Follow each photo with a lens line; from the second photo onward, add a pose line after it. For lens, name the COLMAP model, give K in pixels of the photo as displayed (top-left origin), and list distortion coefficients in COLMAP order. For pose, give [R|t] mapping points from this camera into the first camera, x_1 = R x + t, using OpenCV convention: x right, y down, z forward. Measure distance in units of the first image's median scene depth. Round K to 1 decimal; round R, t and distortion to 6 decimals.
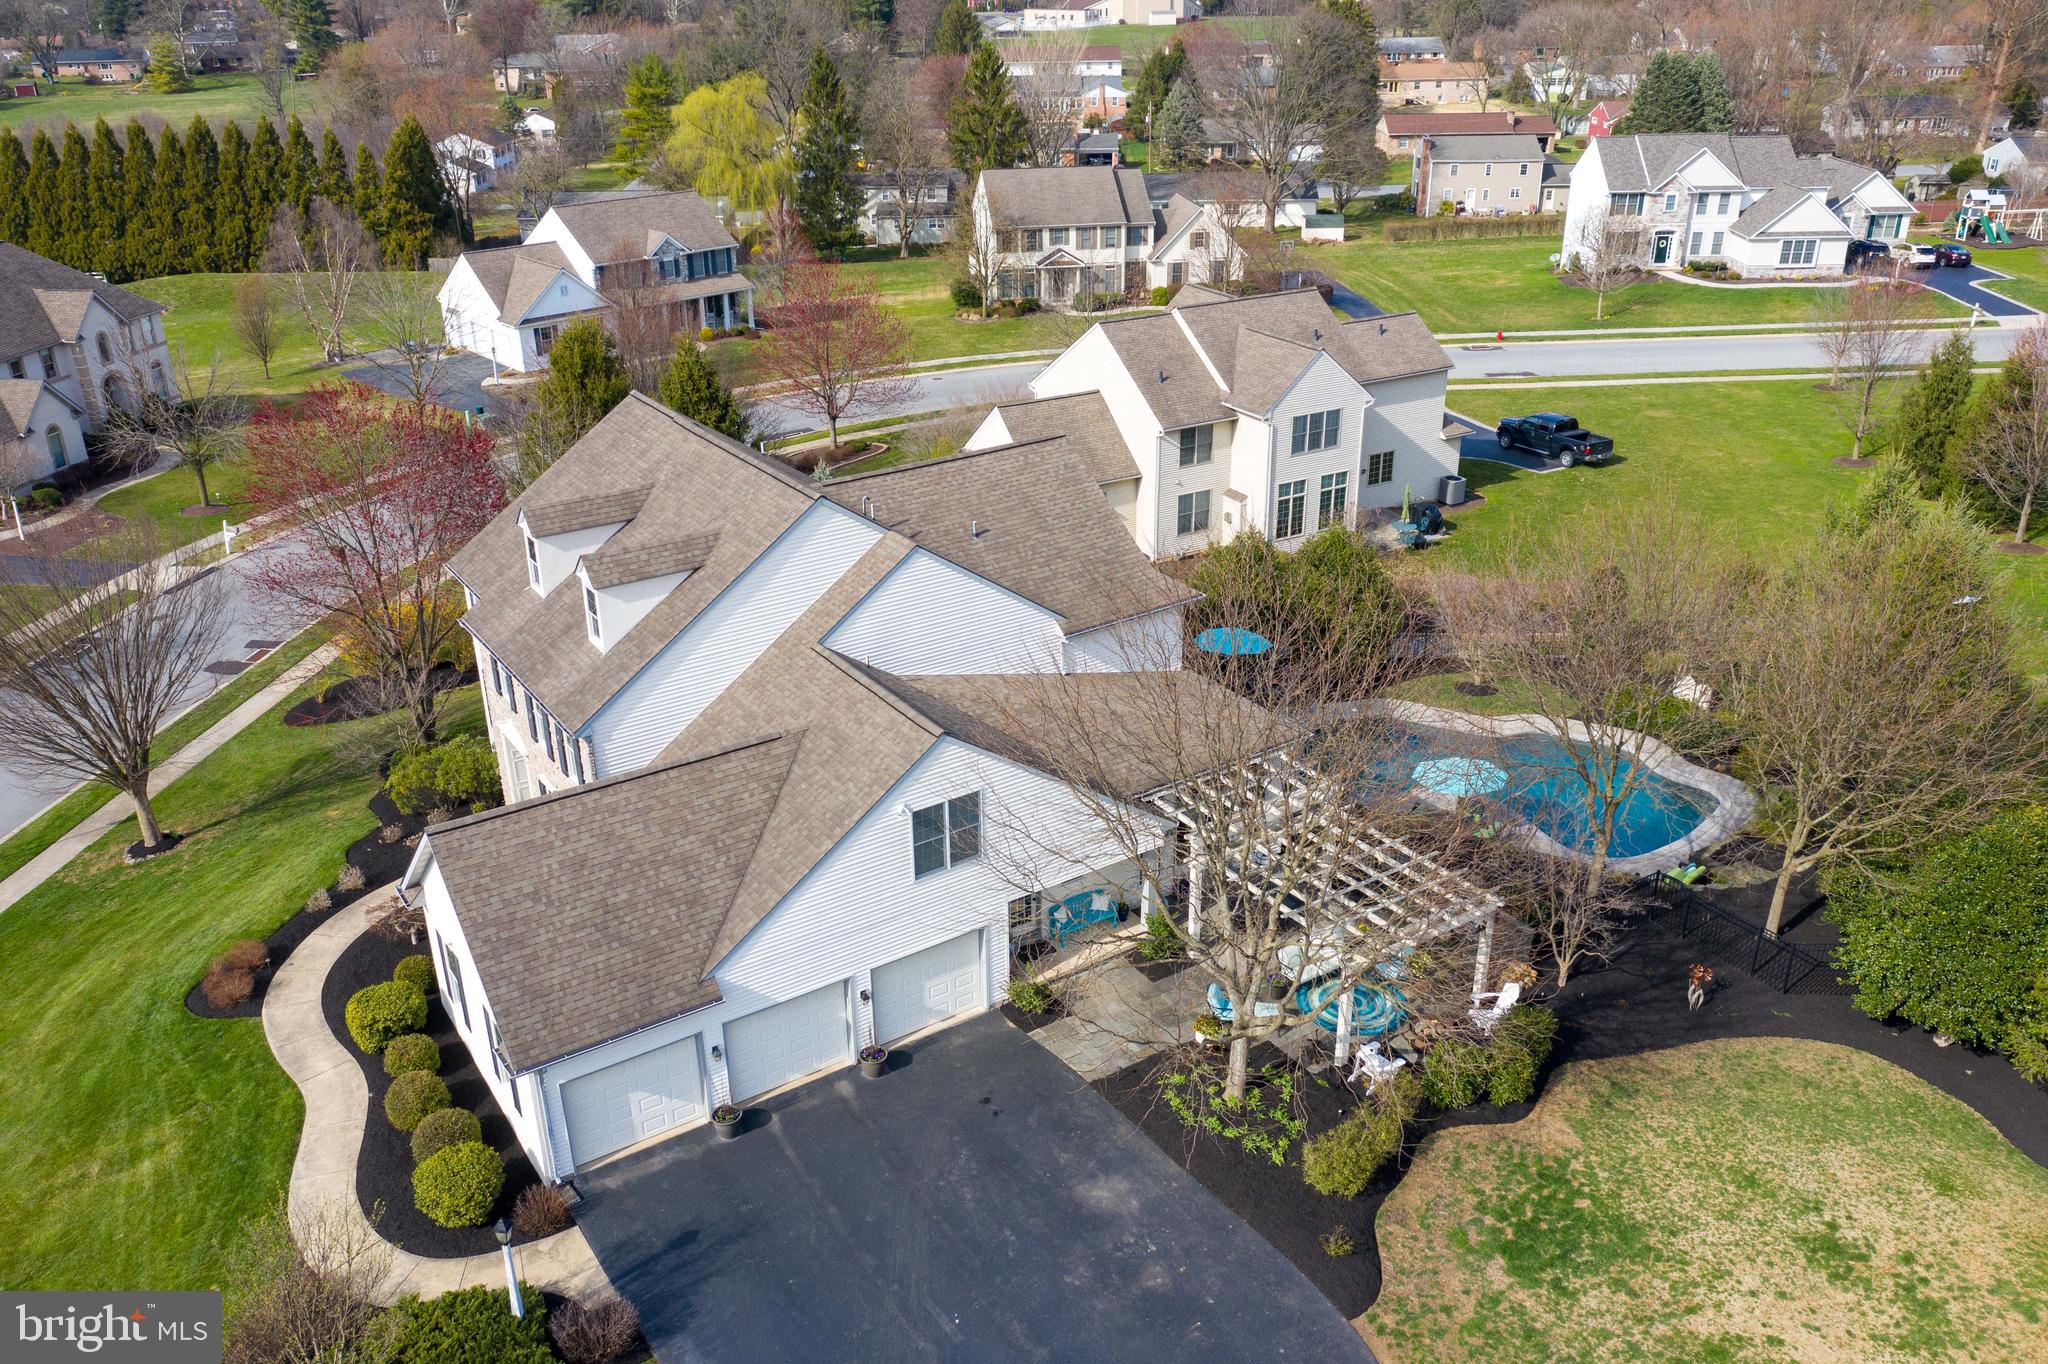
lens RADIAL K [[1630.5, 0, 1024.0], [0, 1630.5, 682.0], [0, 0, 1]] dist [0.015791, -0.008076]
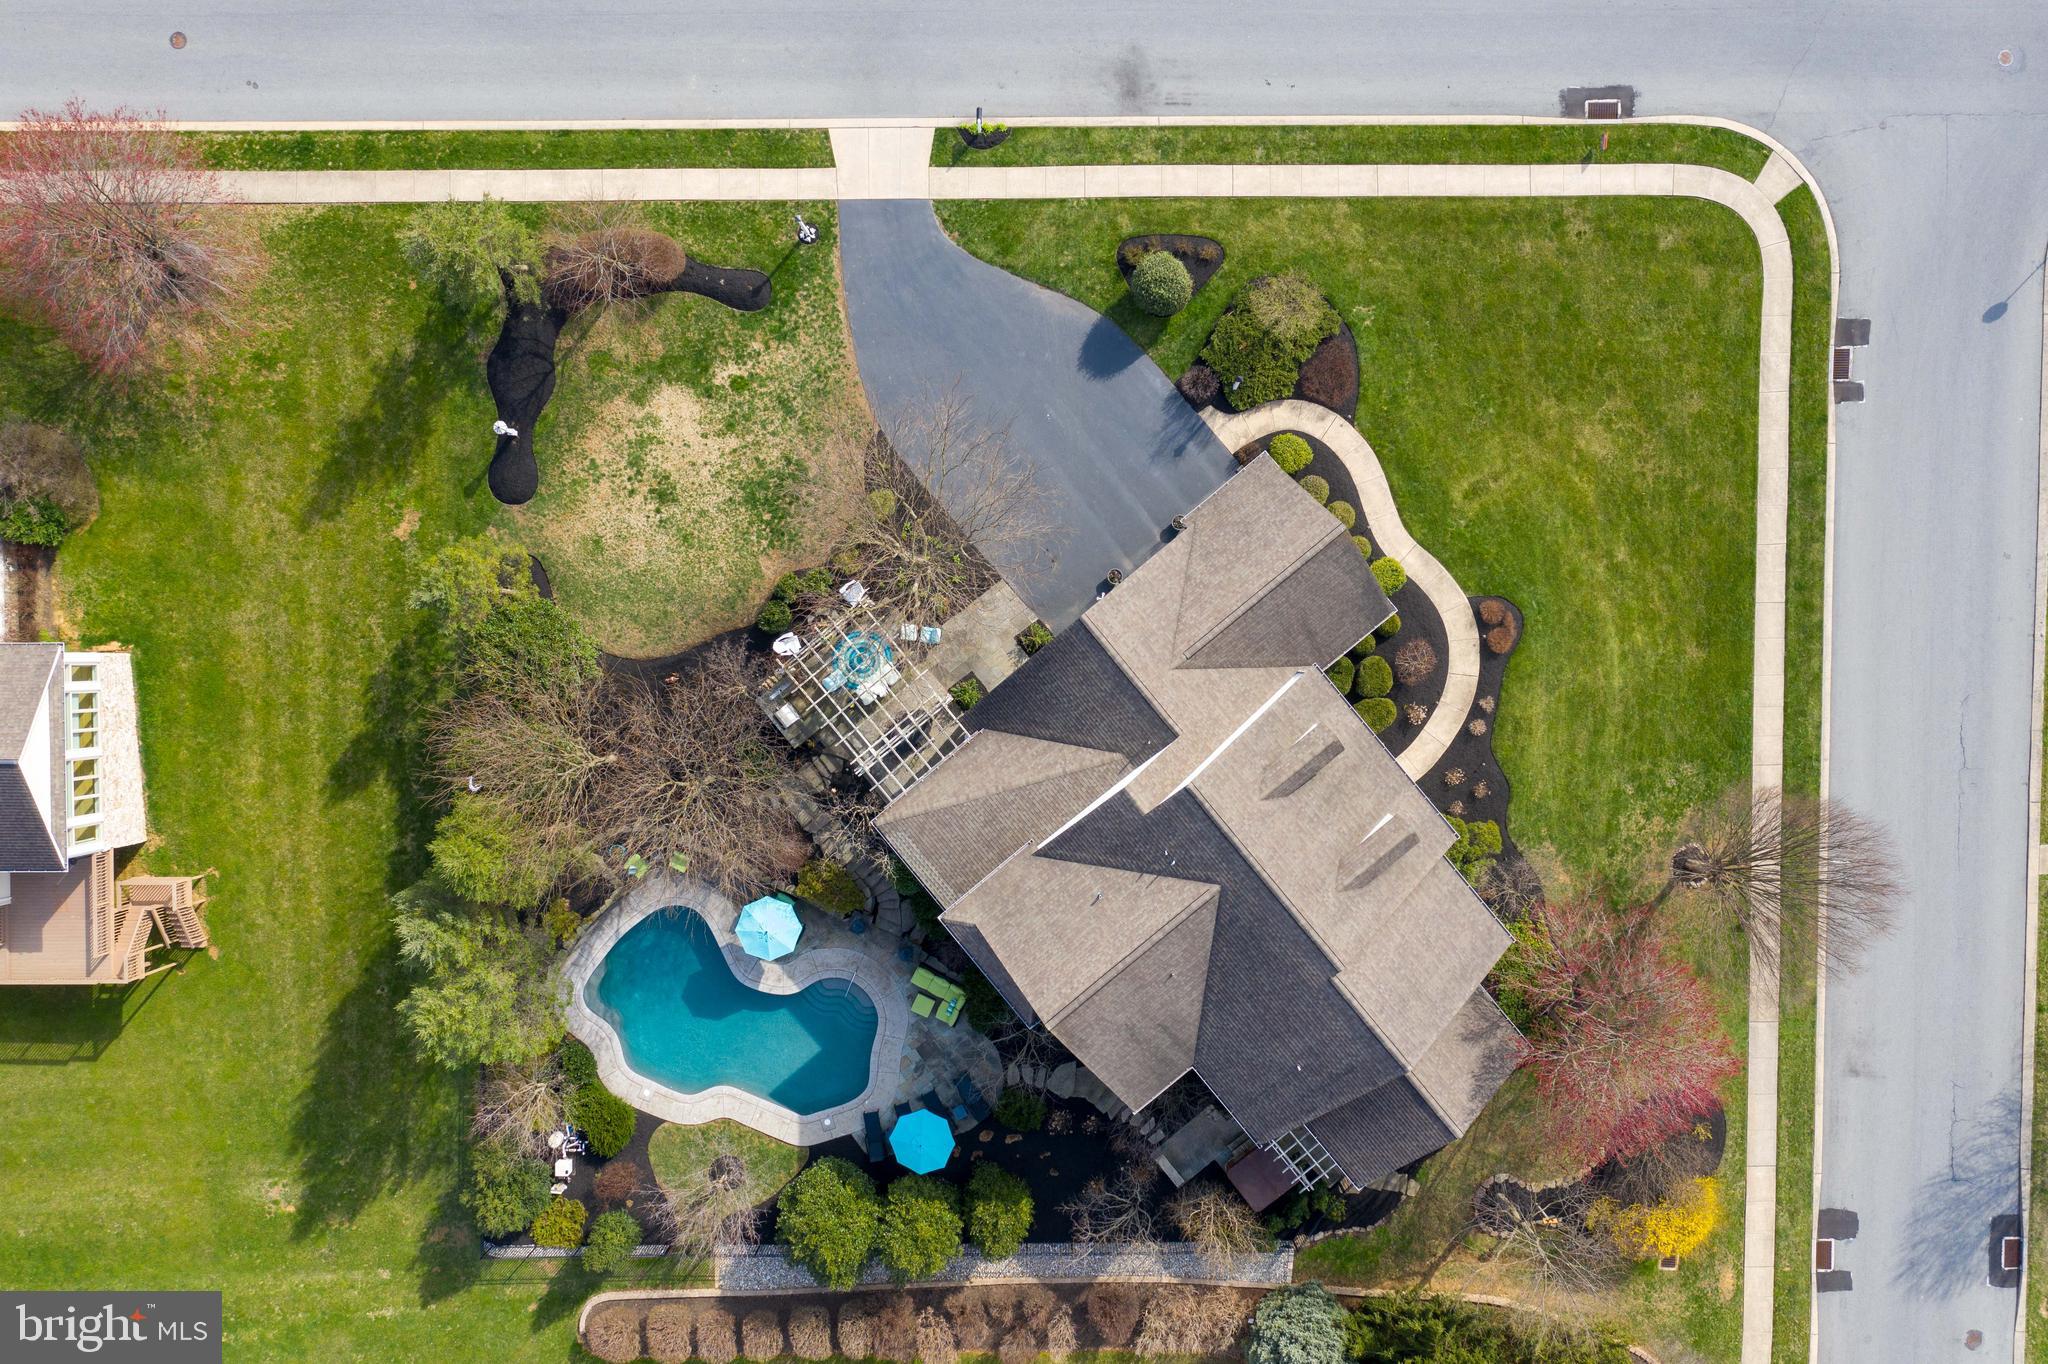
lens RADIAL K [[1635.5, 0, 1021.0], [0, 1635.5, 682.8], [0, 0, 1]] dist [0.002674, 0.004154]
pose [[-0.994124, 0.103699, 0.031057, -0.008097], [-0.017400, -0.436248, 0.899658, -0.429068], [0.106842, 0.893831, 0.435489, 0.075290]]
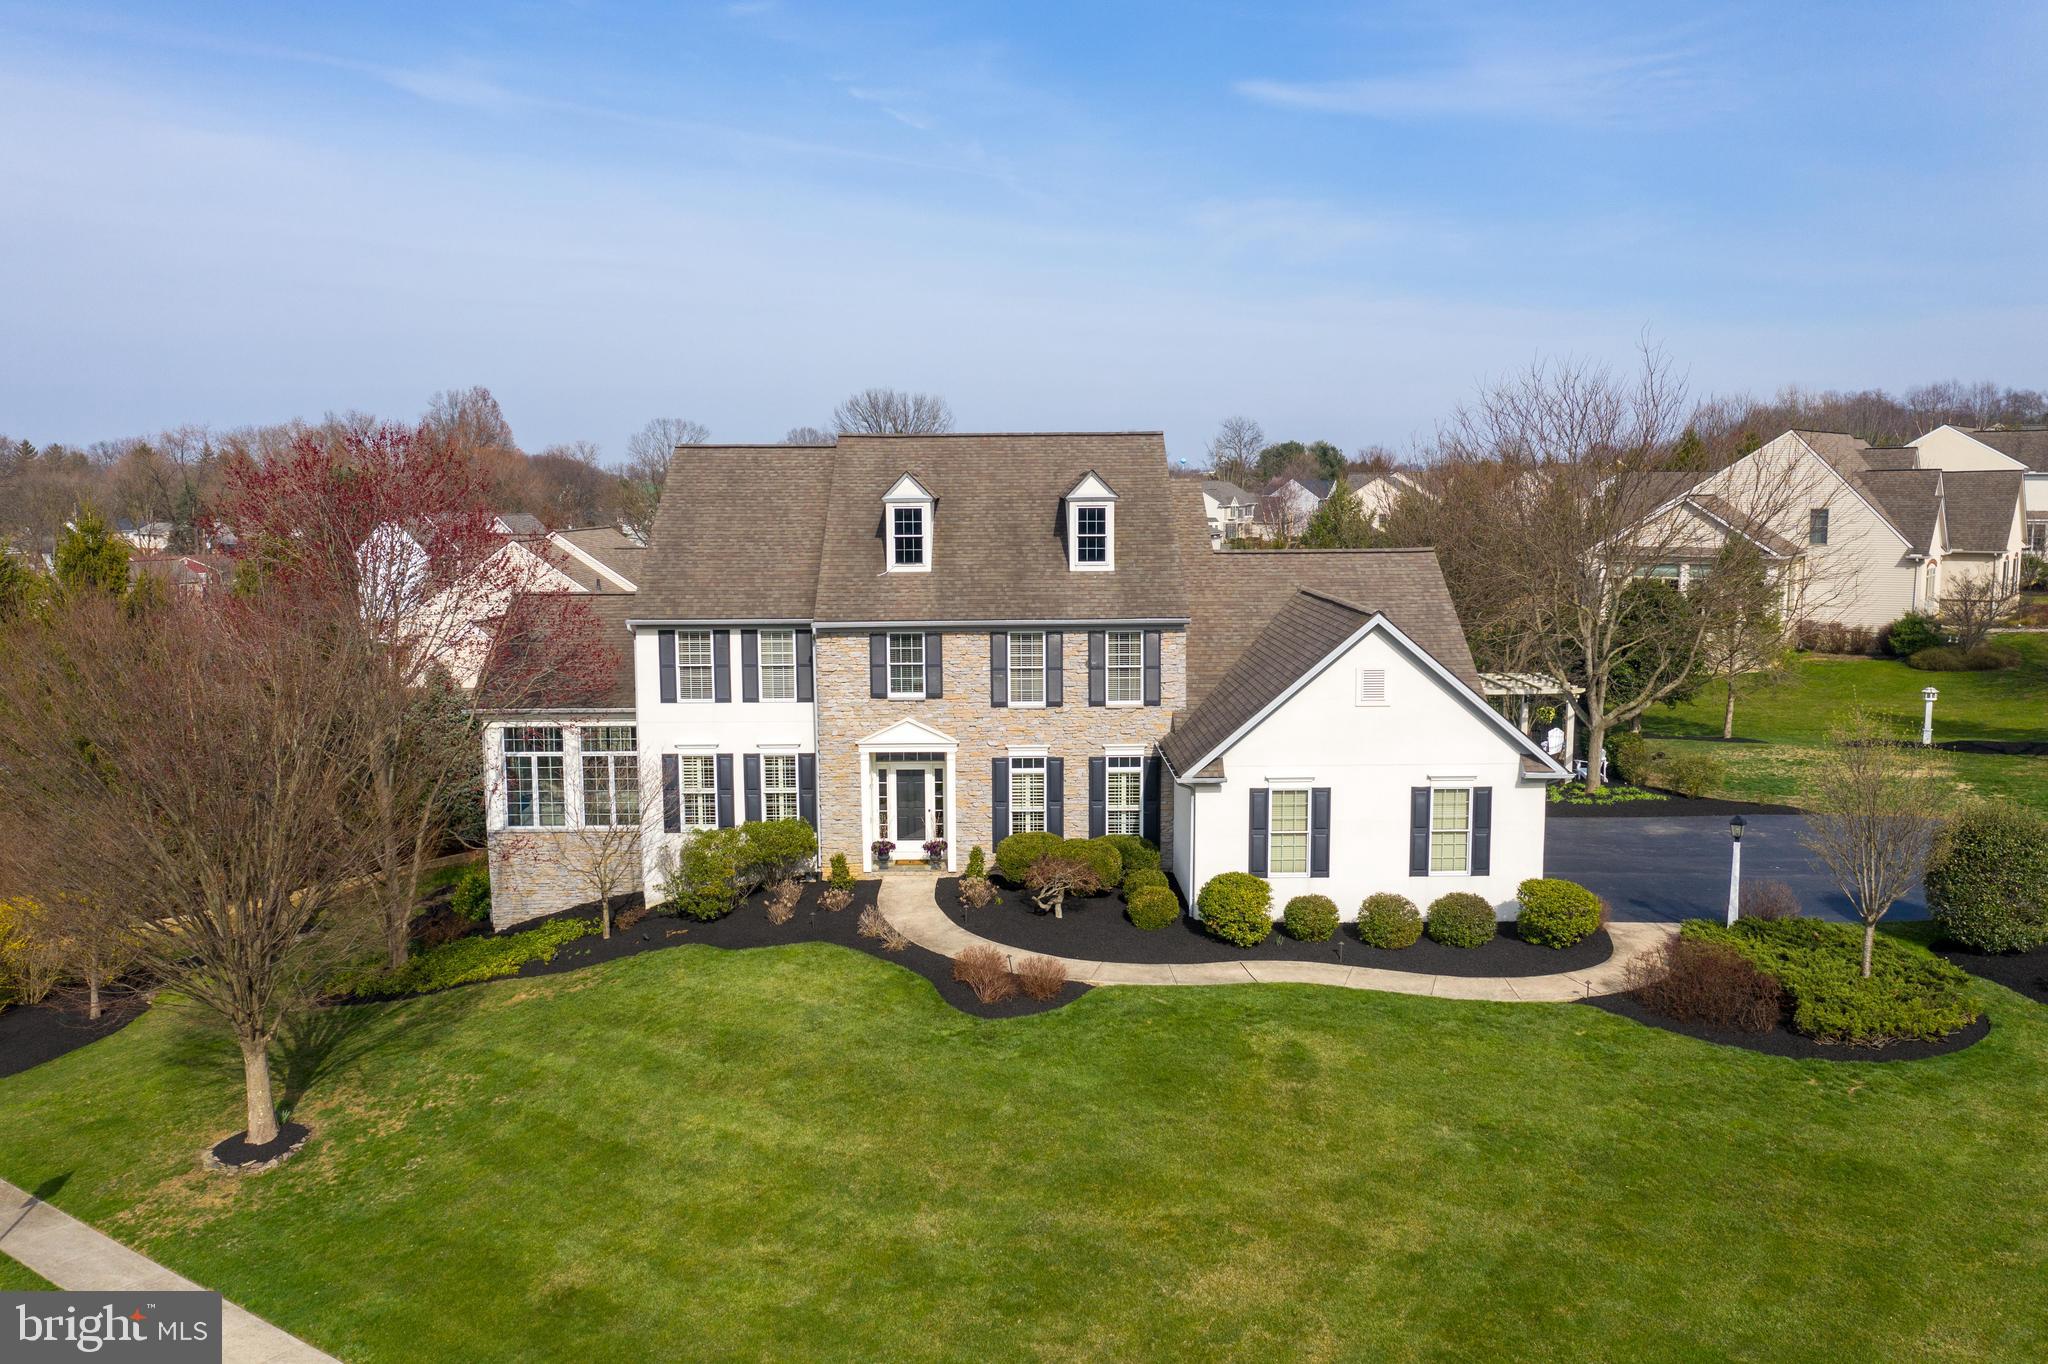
lens RADIAL K [[1635.5, 0, 1021.0], [0, 1635.5, 682.8], [0, 0, 1]] dist [0.002674, 0.004154]
pose [[0.540705, -0.092528, 0.836108, -0.342546], [0.349888, 0.928615, -0.123505, 0.045612], [-0.764994, 0.359324, 0.534481, 0.162232]]
